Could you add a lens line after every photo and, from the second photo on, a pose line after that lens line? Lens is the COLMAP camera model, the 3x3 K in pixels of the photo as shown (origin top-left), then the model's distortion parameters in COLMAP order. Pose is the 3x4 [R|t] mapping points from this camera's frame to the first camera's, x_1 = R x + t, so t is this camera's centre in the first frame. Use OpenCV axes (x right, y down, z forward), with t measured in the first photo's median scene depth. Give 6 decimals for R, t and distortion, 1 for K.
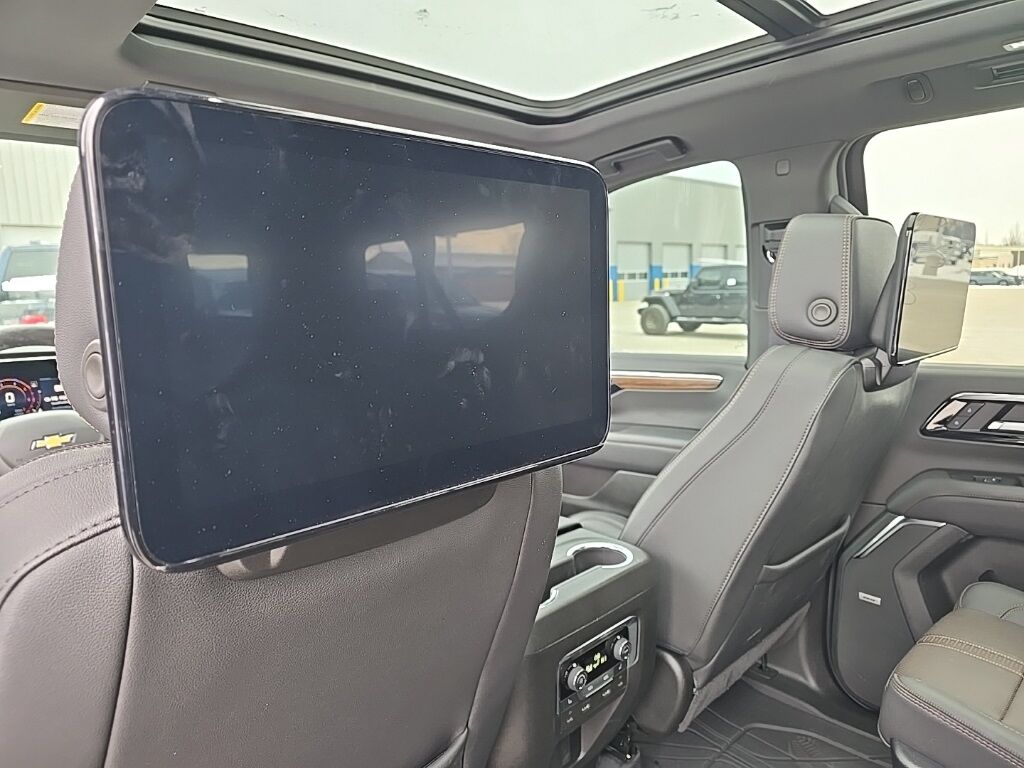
lens RADIAL K [[694.9, 0, 501.3], [0, 694.9, 389.8], [0, 0, 1]] dist [0.021002, -0.000462]
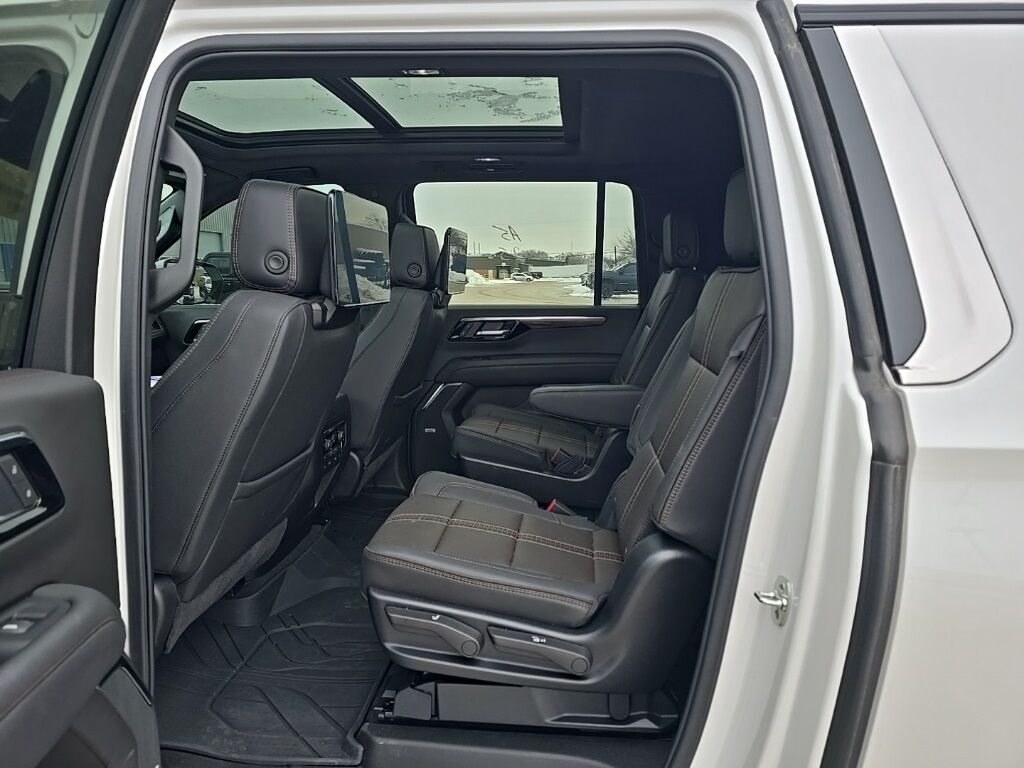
lens RADIAL K [[694.9, 0, 501.3], [0, 694.9, 389.8], [0, 0, 1]] dist [0.021002, -0.000462]
pose [[0.776801, -0.059397, 0.626939, -0.622962], [0.050172, 0.998215, 0.032407, 0.172141], [-0.627744, 0.006281, 0.778394, -0.738411]]
